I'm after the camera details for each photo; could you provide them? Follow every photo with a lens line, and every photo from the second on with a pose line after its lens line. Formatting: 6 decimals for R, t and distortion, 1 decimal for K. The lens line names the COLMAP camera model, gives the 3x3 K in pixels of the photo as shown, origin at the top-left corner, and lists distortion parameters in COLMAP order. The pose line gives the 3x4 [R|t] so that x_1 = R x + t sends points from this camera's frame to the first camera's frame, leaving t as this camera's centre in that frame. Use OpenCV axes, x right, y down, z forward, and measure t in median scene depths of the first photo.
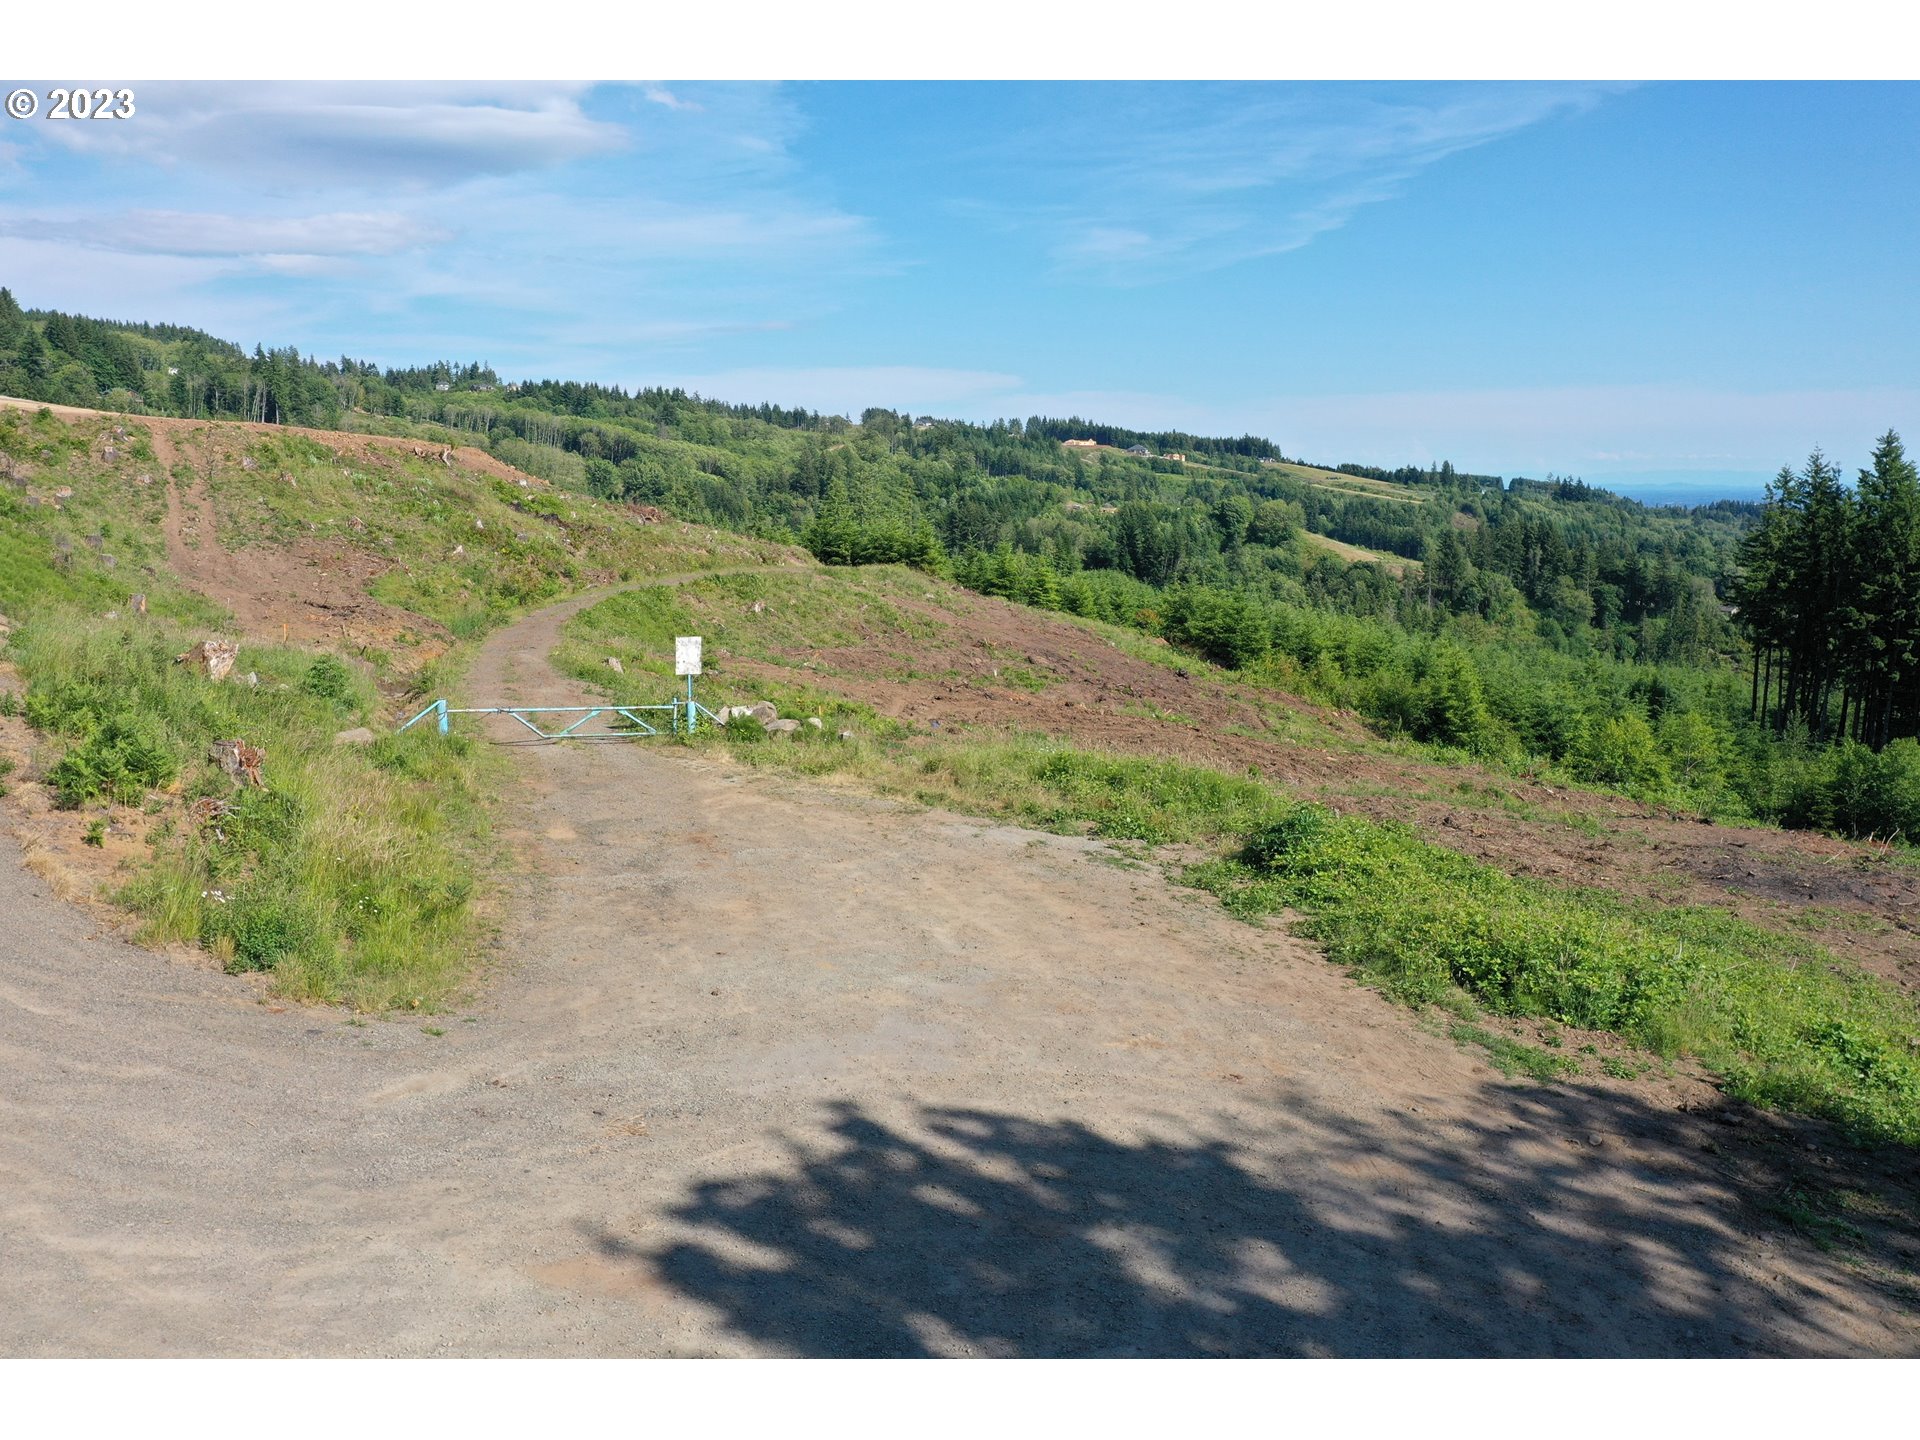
lens RADIAL K [[1530.5, 0, 960.0], [0, 1530.5, 720.0], [0, 0, 1]] dist [0.009945, 0.009987]
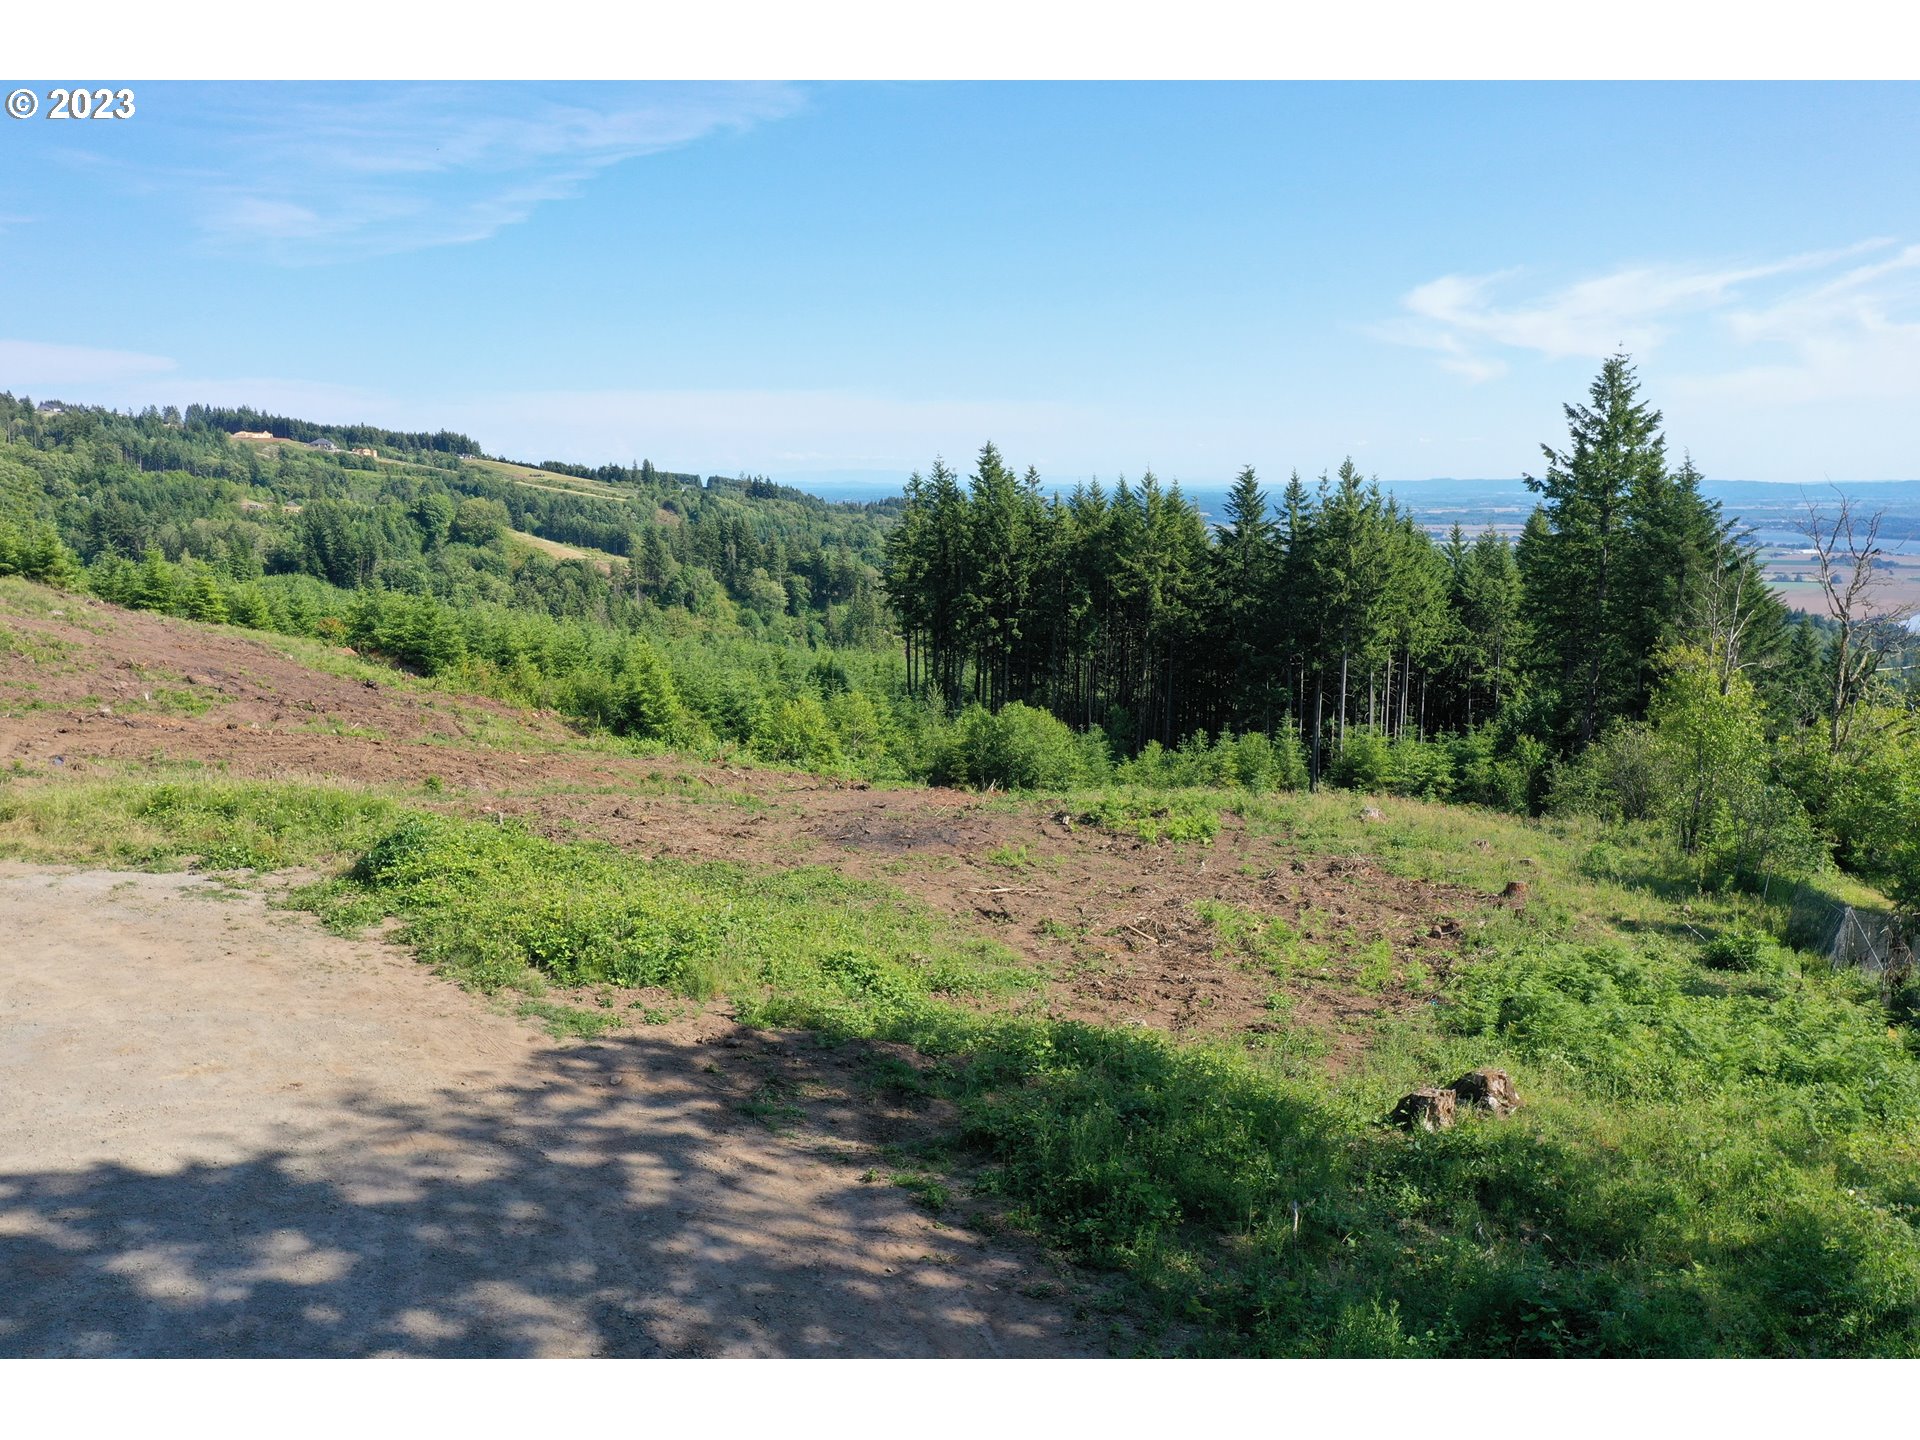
lens RADIAL K [[1528.7, 0, 957.7], [0, 1528.7, 722.0], [0, 0, 1]] dist [0.012670, 0.012153]
pose [[0.877477, -0.073200, 0.474000, 0.010517], [0.071628, 0.997202, 0.021400, -0.000797], [-0.474241, 0.015174, 0.880264, -0.016746]]
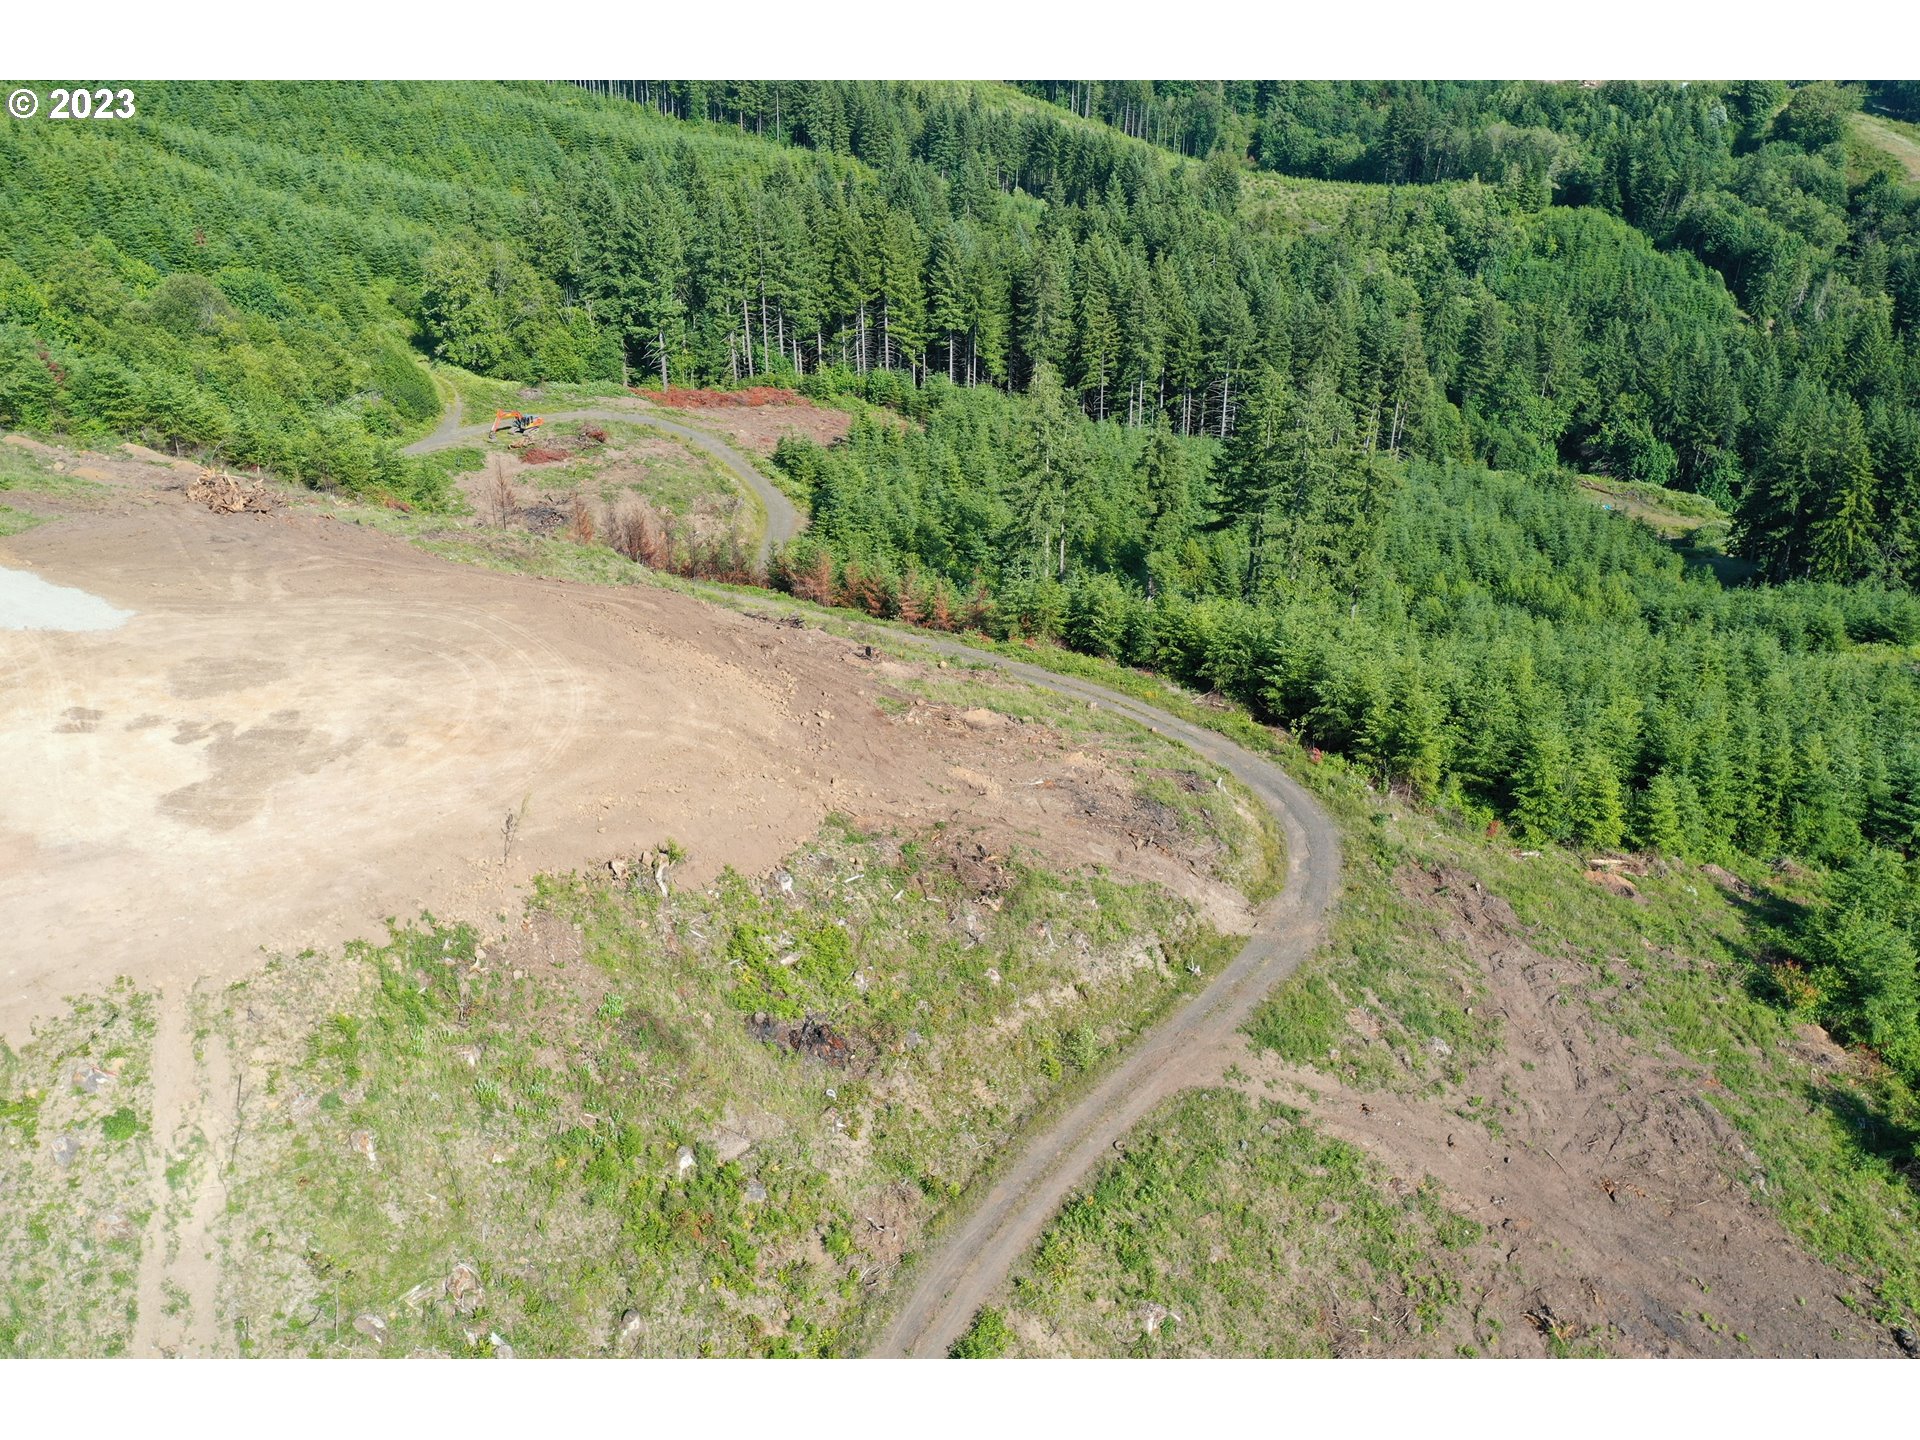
lens RADIAL K [[1524.6, 0, 958.1], [0, 1524.6, 720.4], [0, 0, 1]] dist [0.015661, 0.005623]
pose [[0.969743, 0.104134, -0.220804, -0.083118], [-0.030927, 0.949577, 0.312005, -0.380914], [0.242161, -0.295736, 0.924066, 0.435197]]
